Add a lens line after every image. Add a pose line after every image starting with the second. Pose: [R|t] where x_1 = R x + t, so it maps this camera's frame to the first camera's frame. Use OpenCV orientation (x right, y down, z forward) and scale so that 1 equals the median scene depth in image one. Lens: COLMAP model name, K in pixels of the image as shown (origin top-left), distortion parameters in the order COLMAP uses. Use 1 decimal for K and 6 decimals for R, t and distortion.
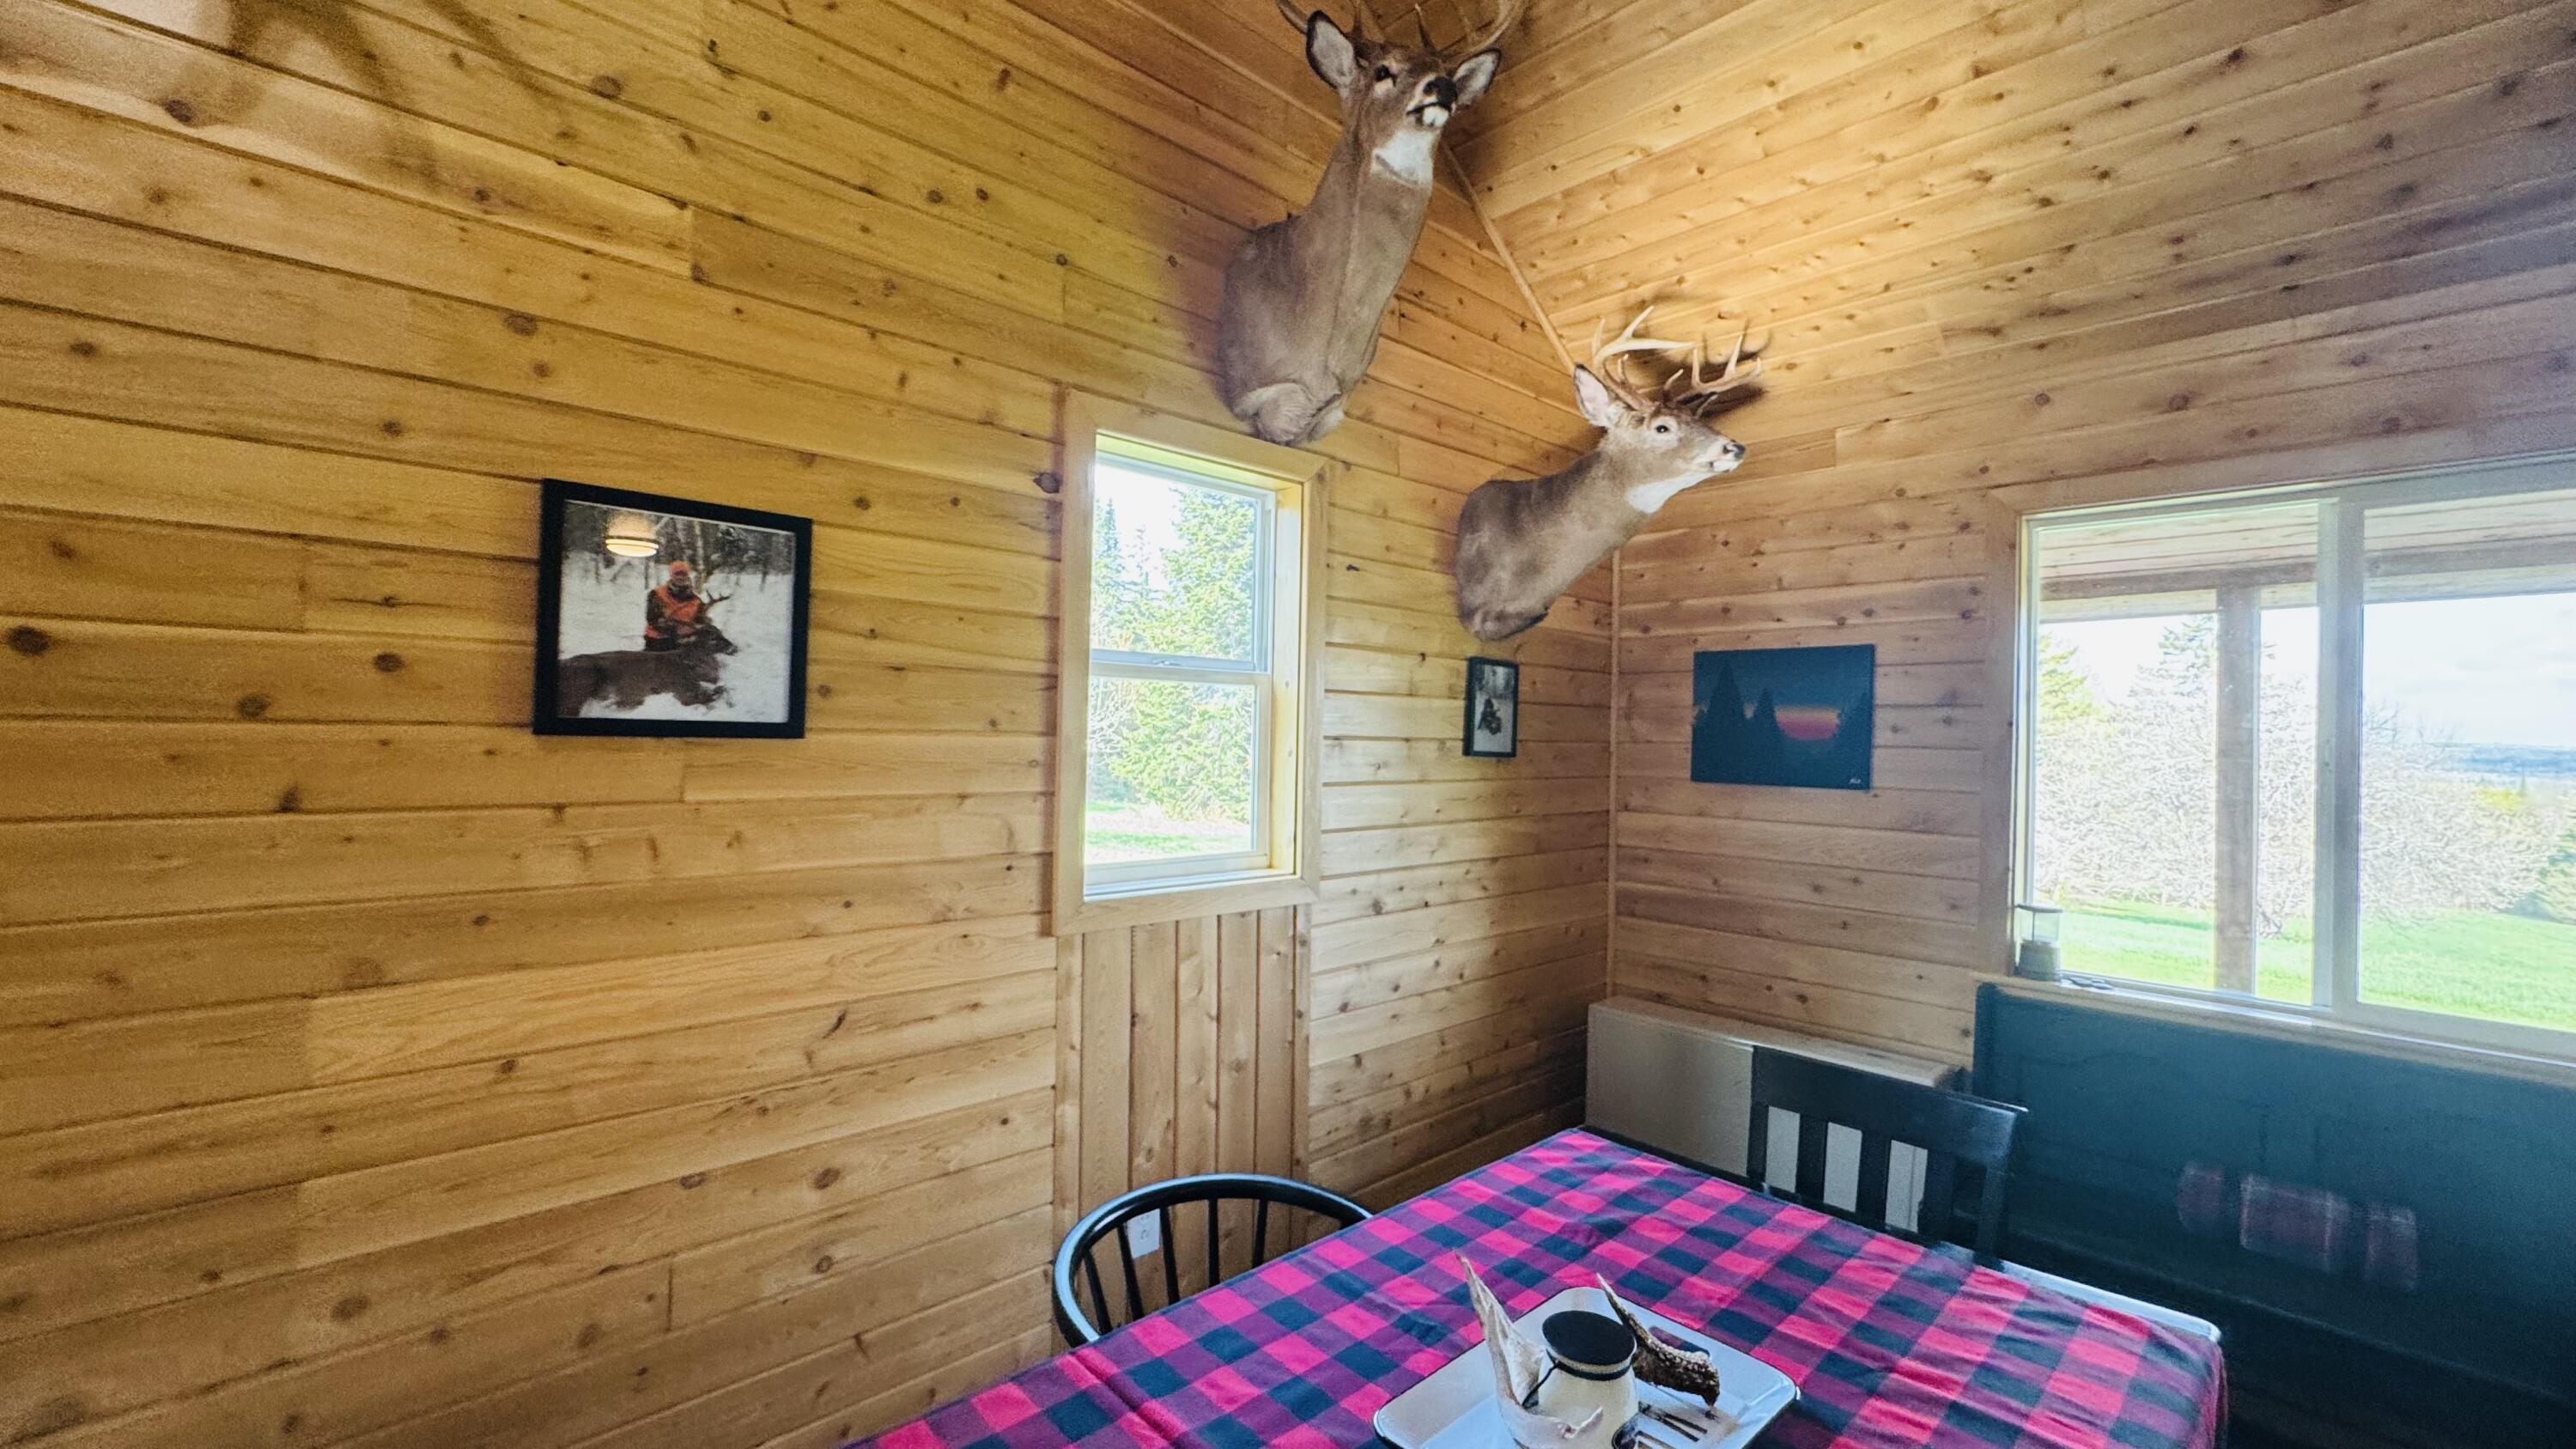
lens RADIAL K [[1027.8, 0, 1282.1], [0, 1027.8, 723.6], [0, 0, 1]] dist [-0.004802, 0.000321]
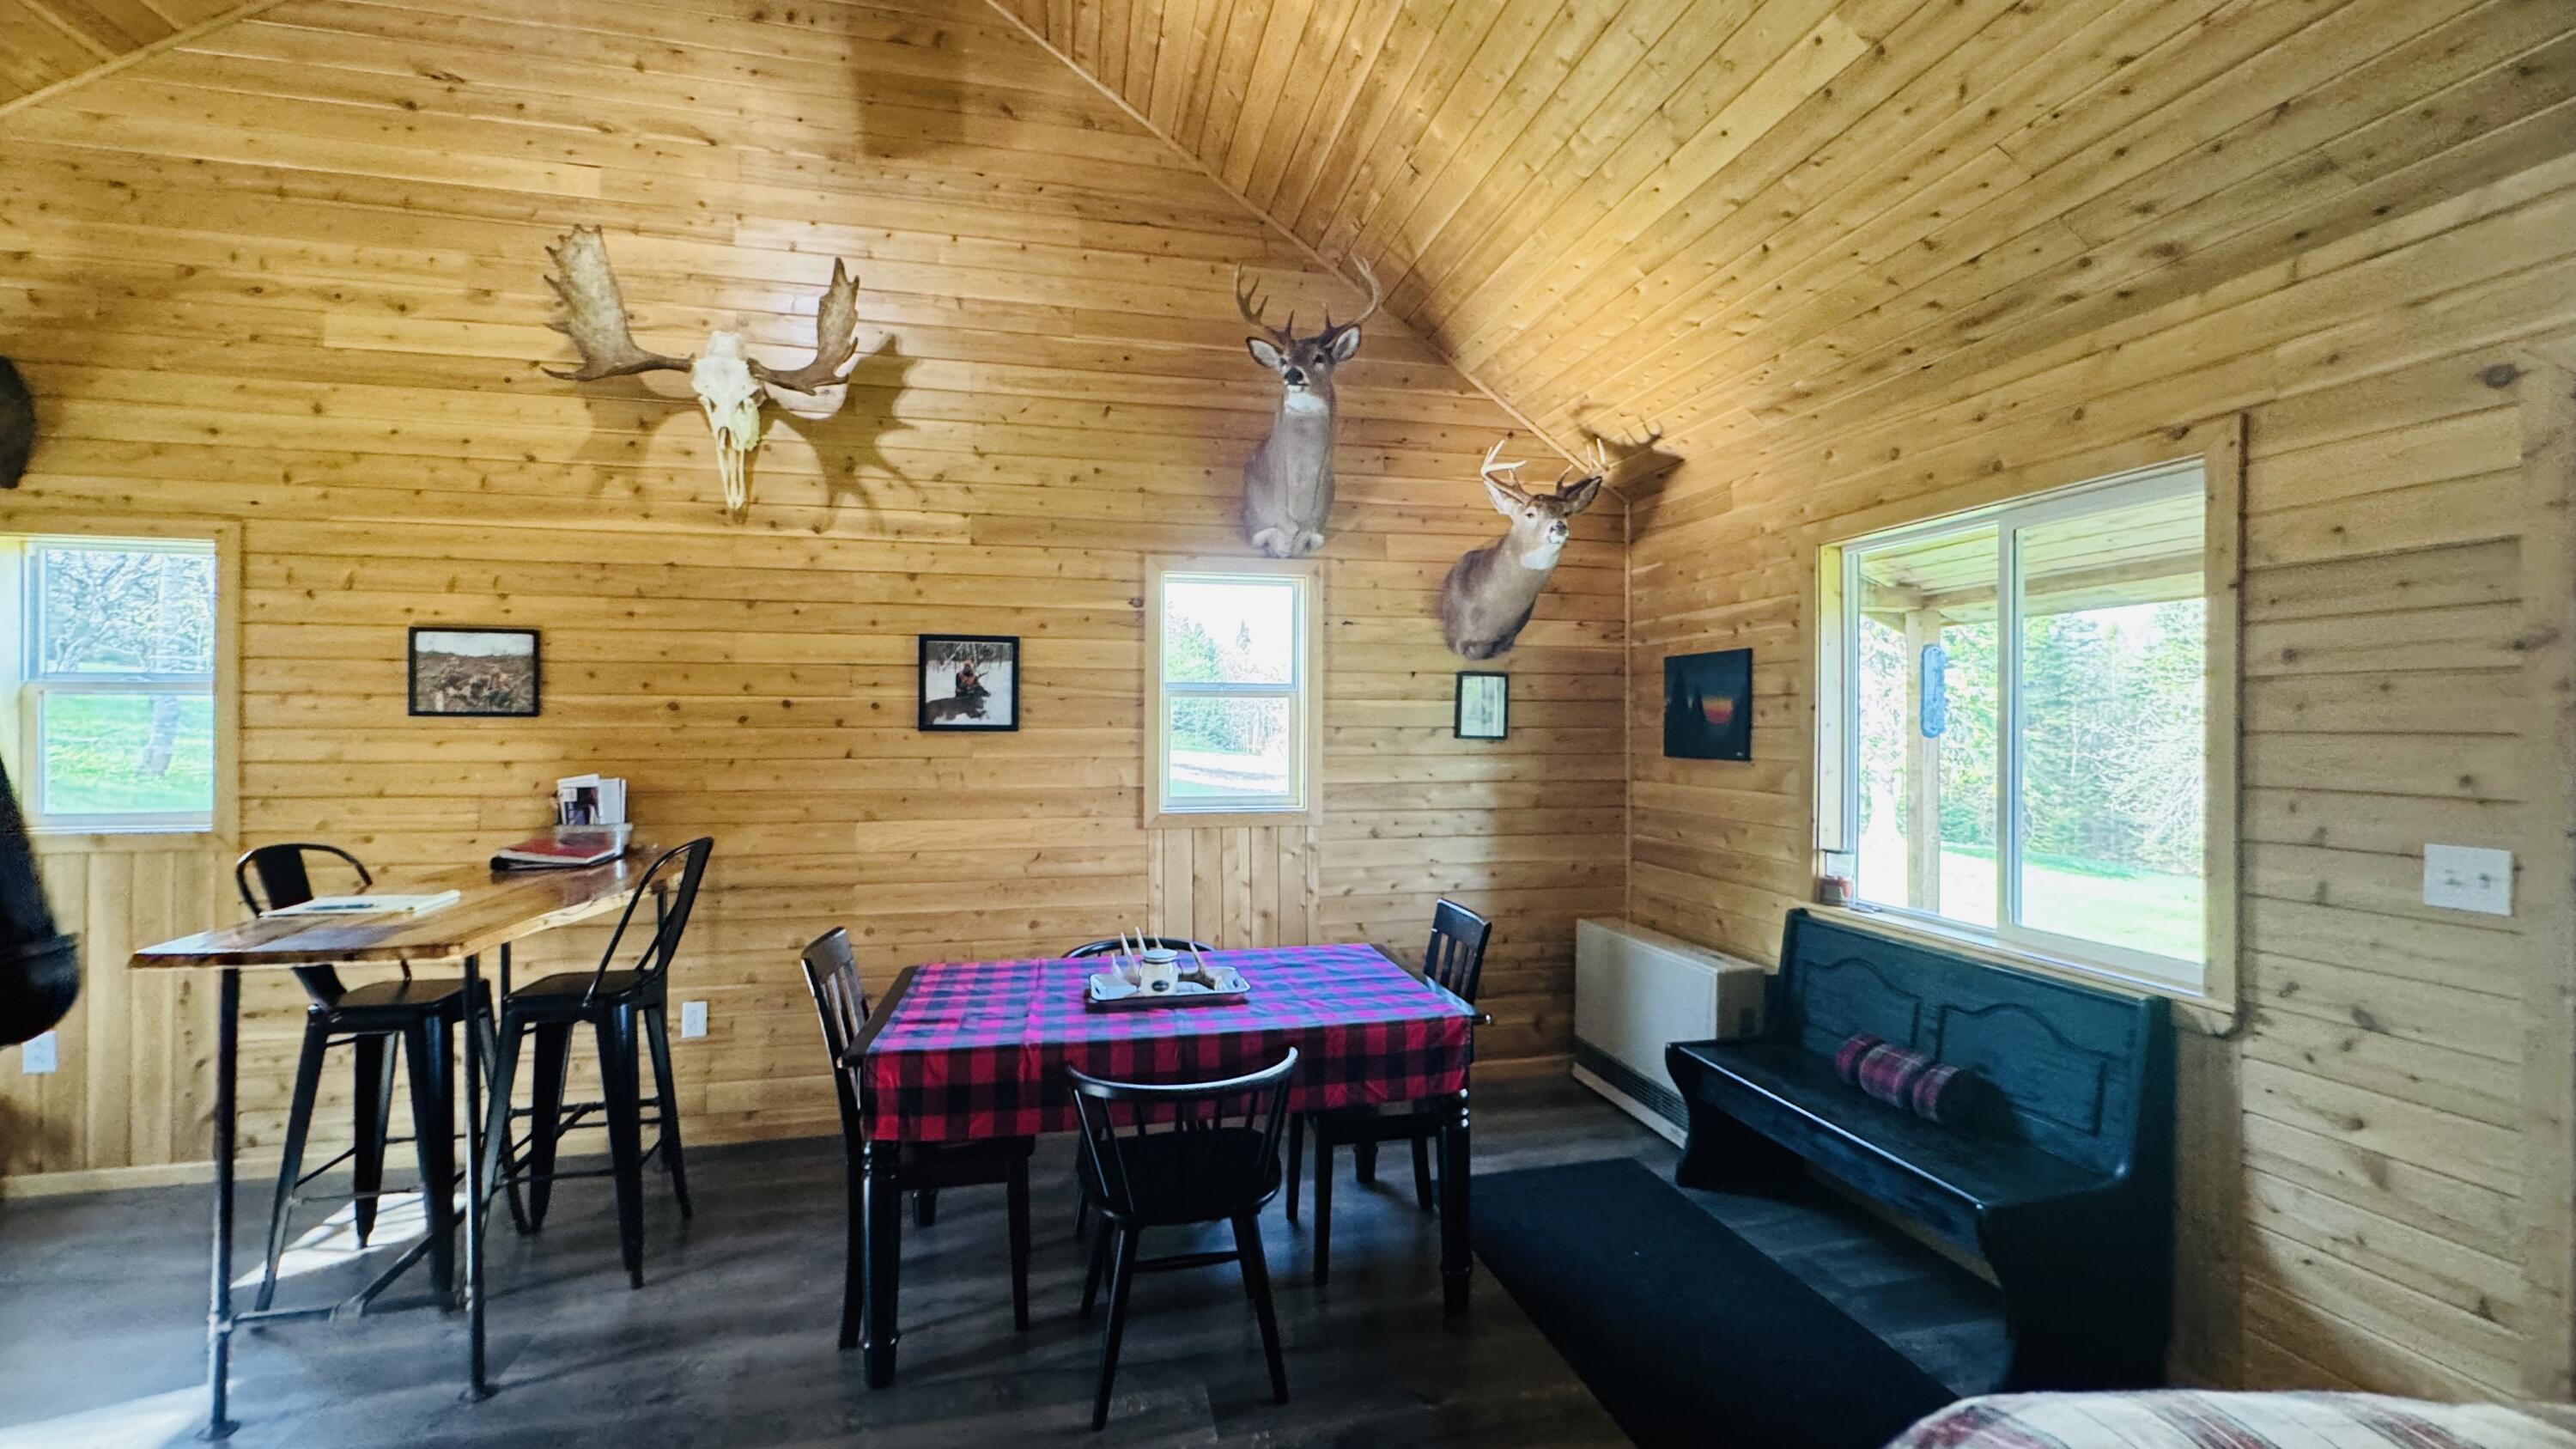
lens RADIAL K [[1027.8, 0, 1286.4], [0, 1027.8, 728.1], [0, 0, 1]] dist [-0.004802, 0.000321]
pose [[0.864121, -0.017634, -0.502975, 1.153837], [0.020279, 0.999794, -0.000213, 0.018616], [0.502876, -0.010016, 0.864301, -0.660810]]
